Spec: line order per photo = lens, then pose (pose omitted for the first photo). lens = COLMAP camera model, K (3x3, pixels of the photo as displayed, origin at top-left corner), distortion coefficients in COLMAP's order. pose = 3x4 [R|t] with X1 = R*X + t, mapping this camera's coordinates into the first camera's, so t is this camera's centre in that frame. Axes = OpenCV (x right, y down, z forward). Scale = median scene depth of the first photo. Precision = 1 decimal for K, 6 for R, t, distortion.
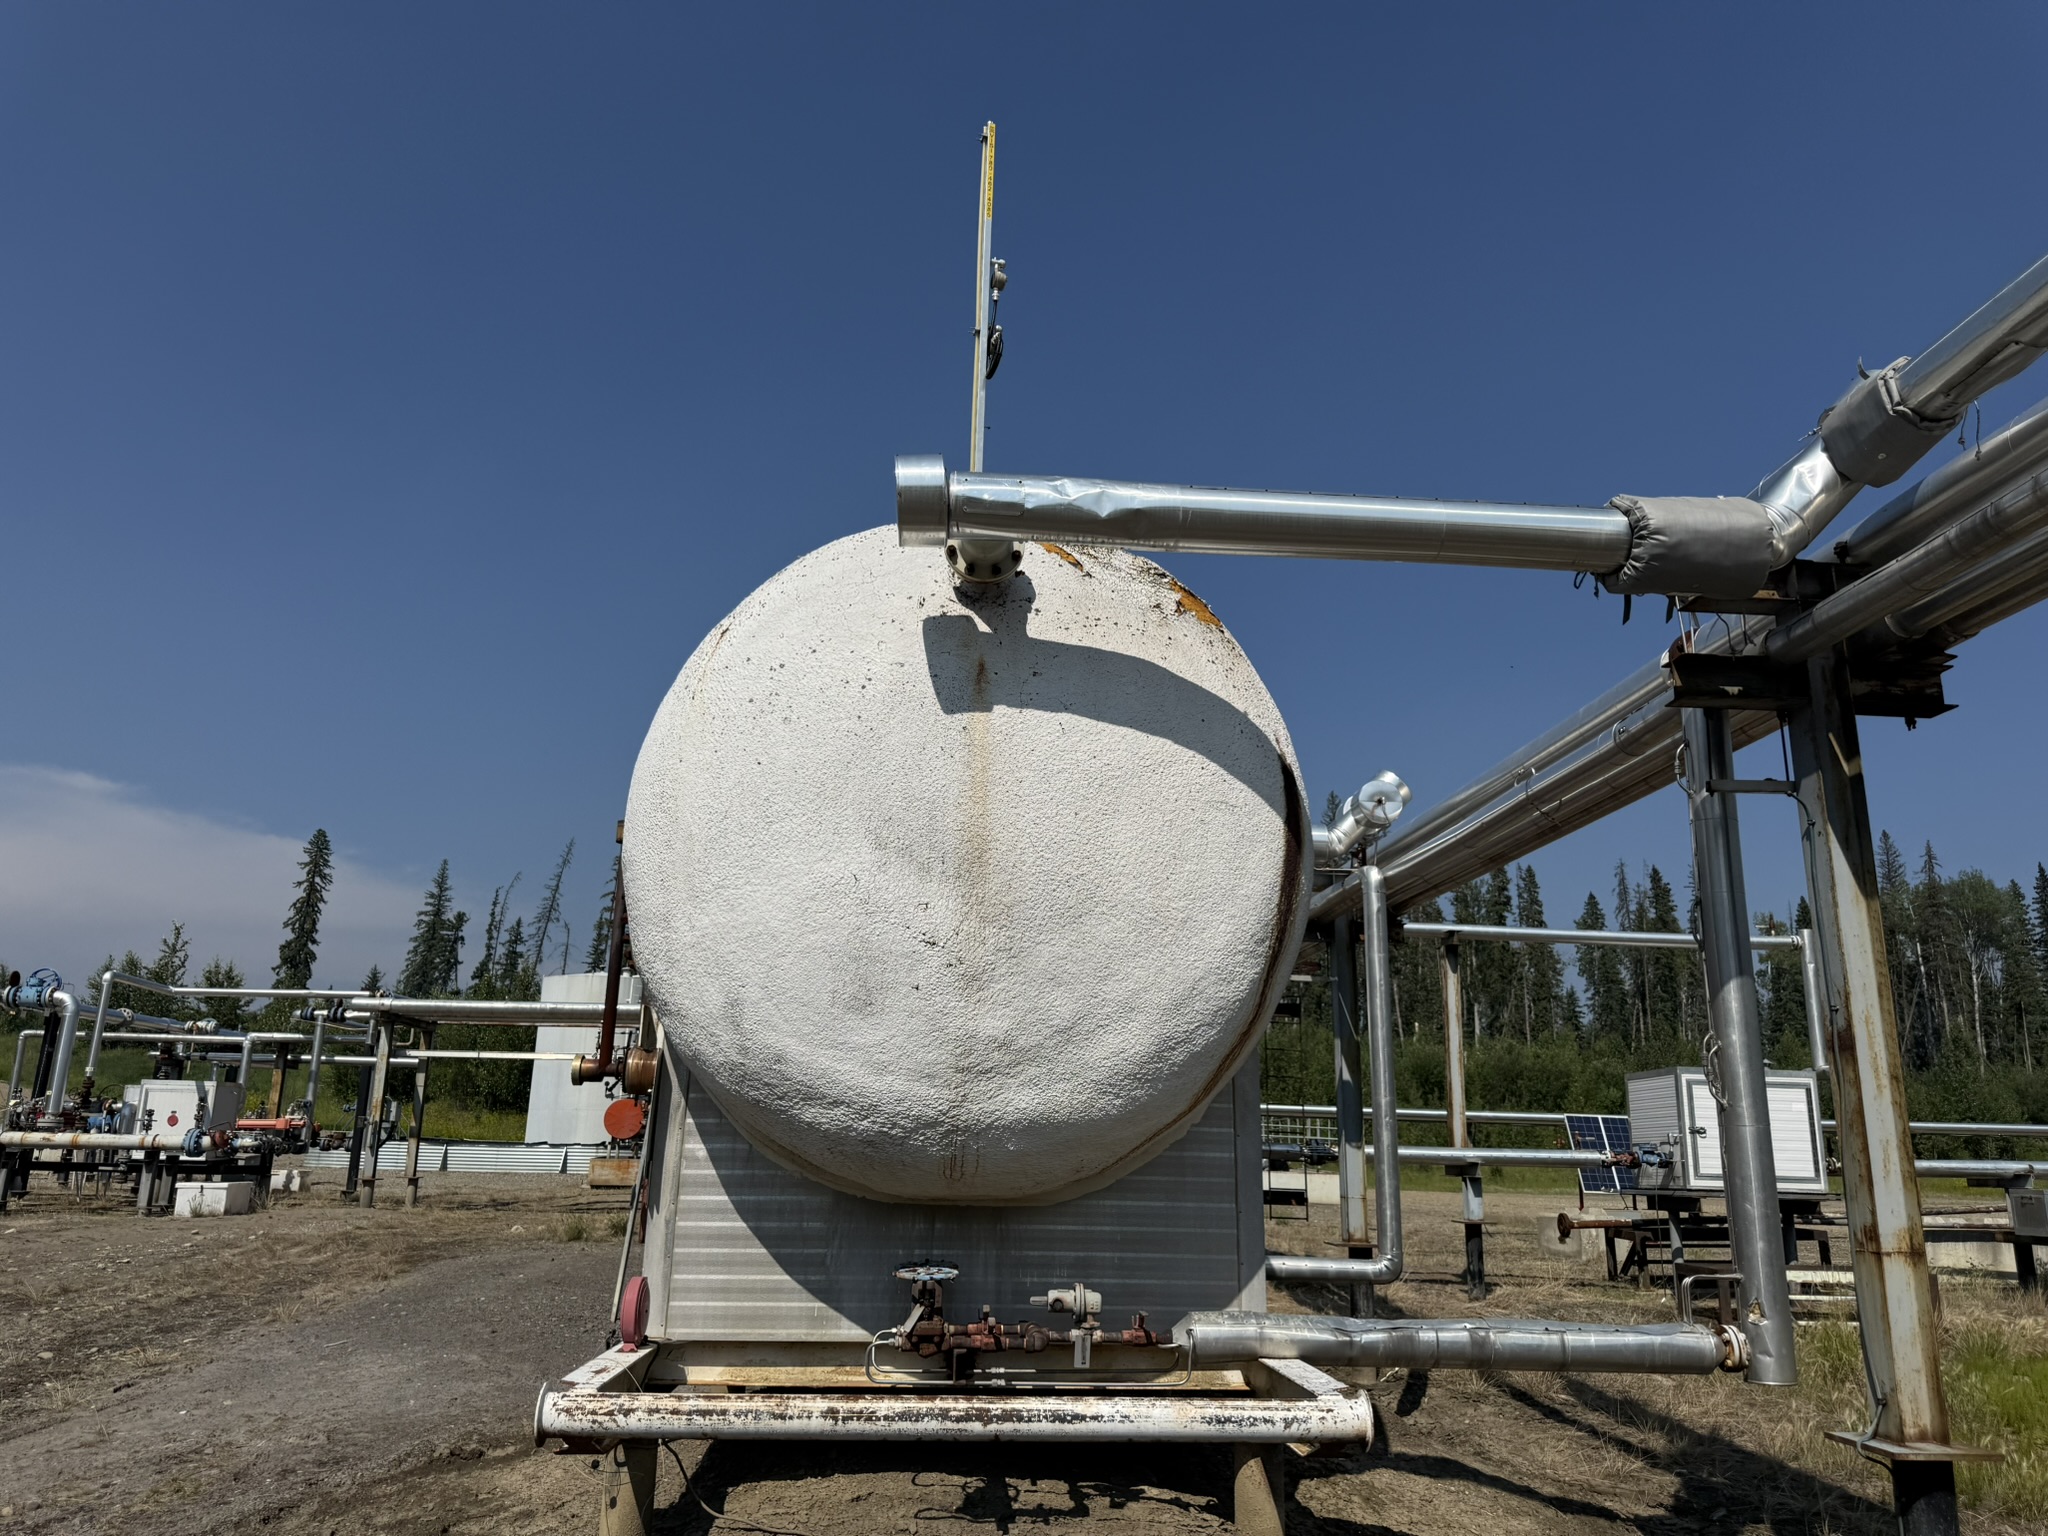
lens RADIAL K [[1478.2, 0, 1008.5], [0, 1478.2, 730.8], [0, 0, 1]] dist [0.044281, -0.058195]
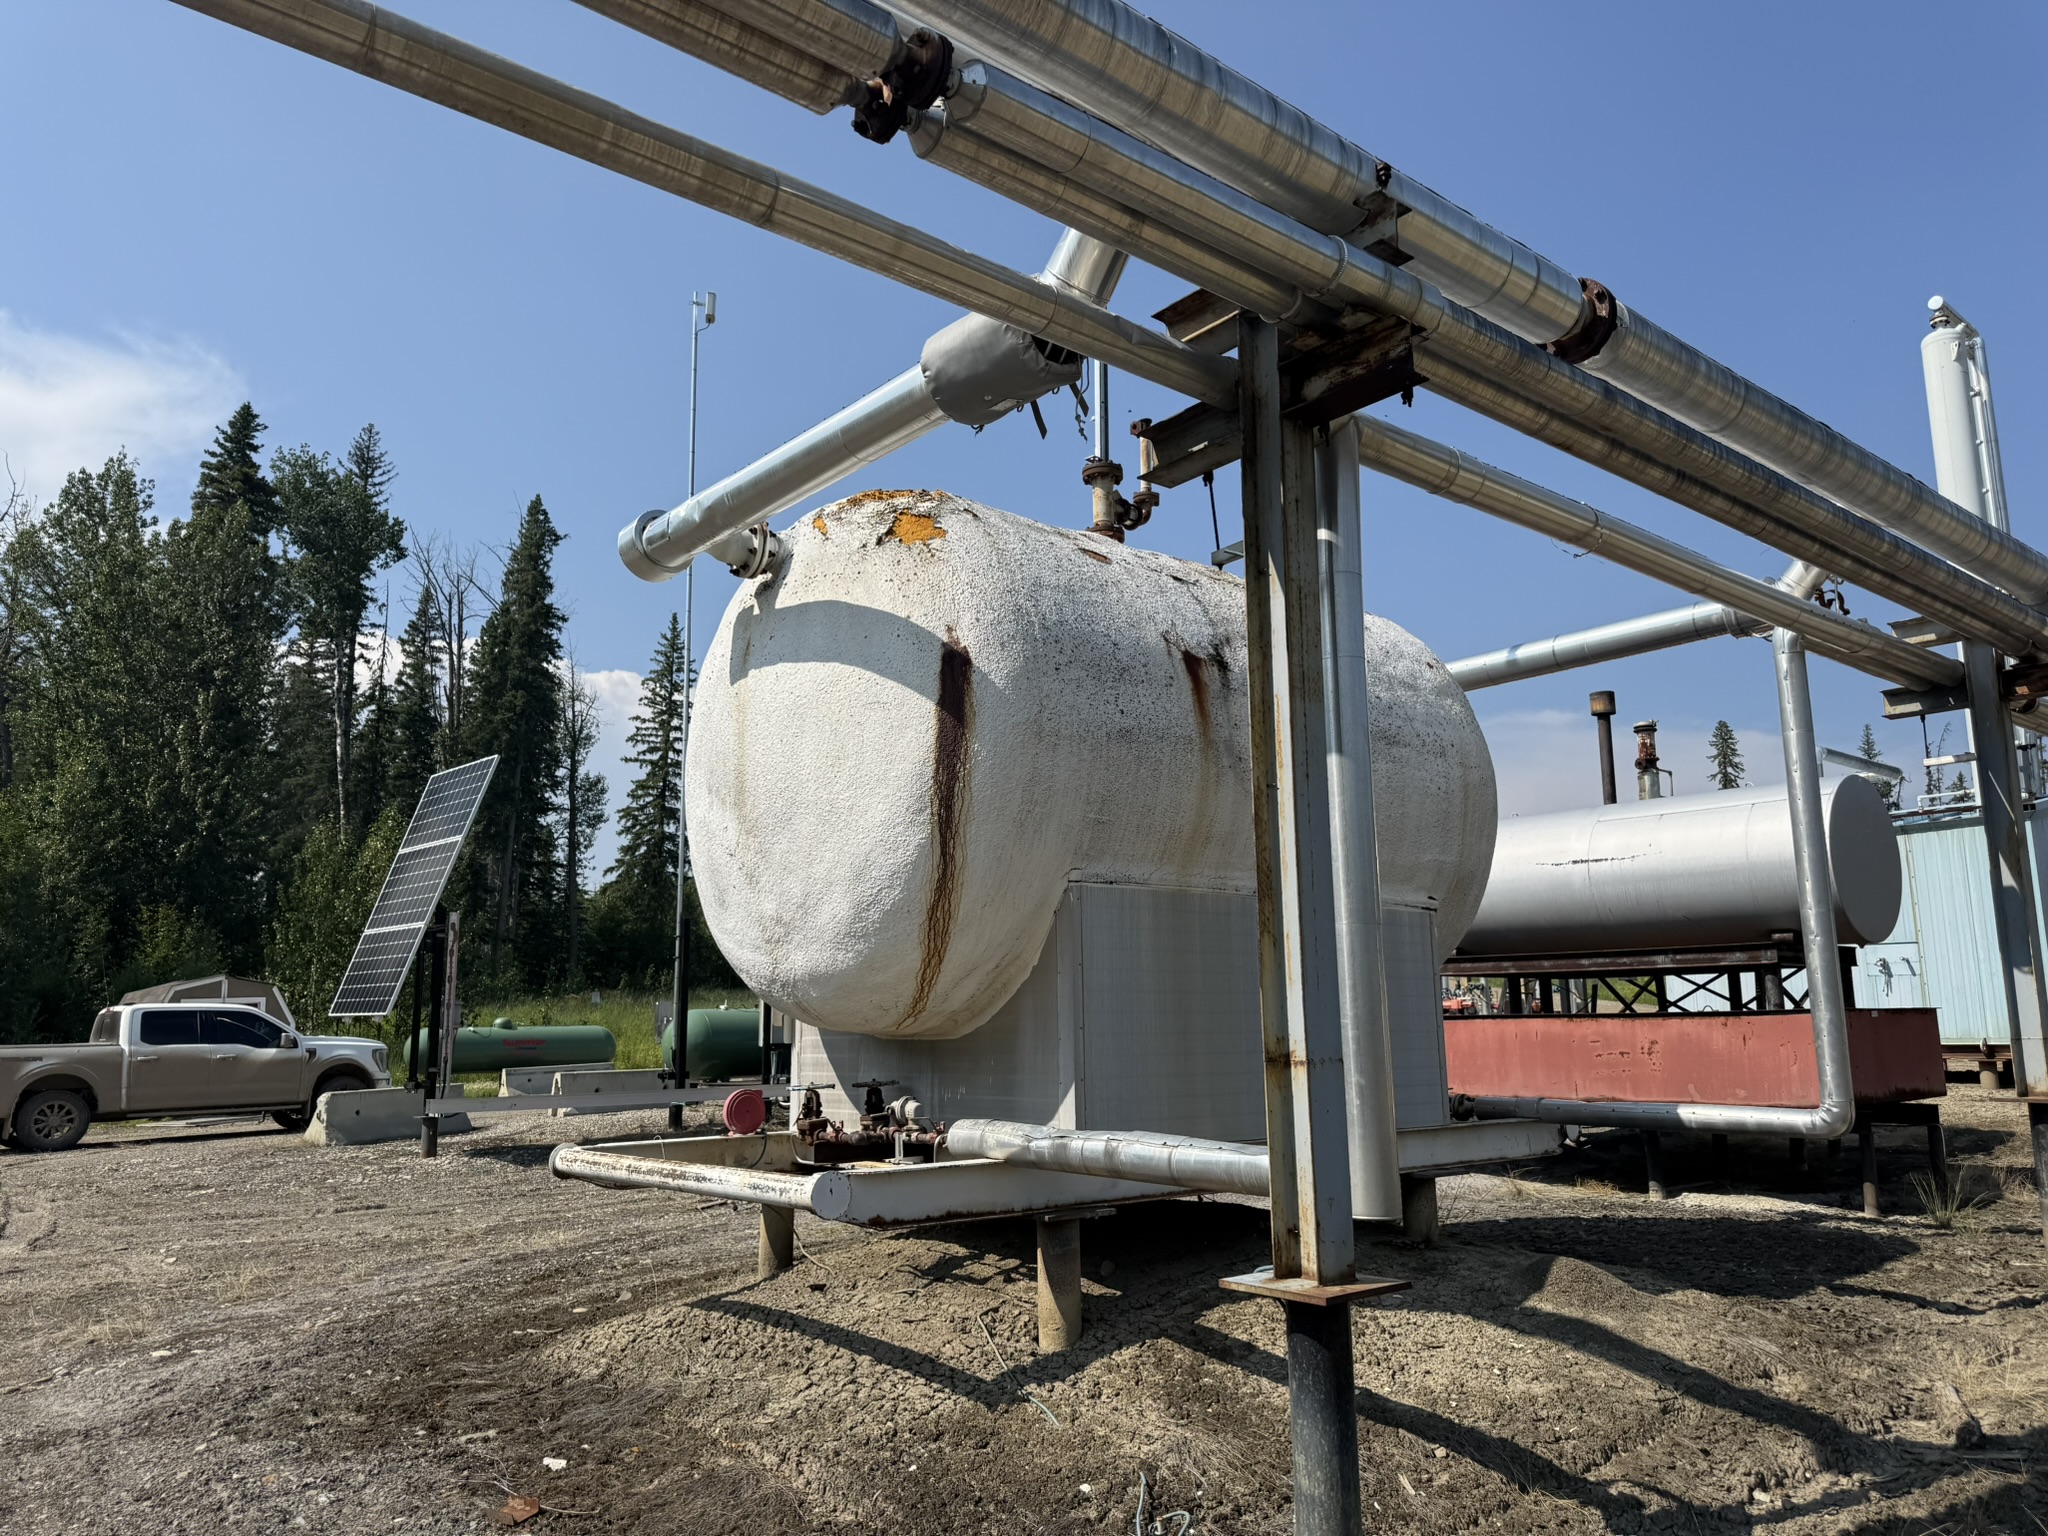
lens RADIAL K [[1478.2, 0, 1040.4], [0, 1478.2, 757.9], [0, 0, 1]] dist [0.044281, -0.058195]
pose [[0.578926, -0.176172, -0.796120, 1.175672], [0.247927, 0.968183, -0.033959, 0.166776], [0.776773, -0.177720, 0.604185, 0.384994]]
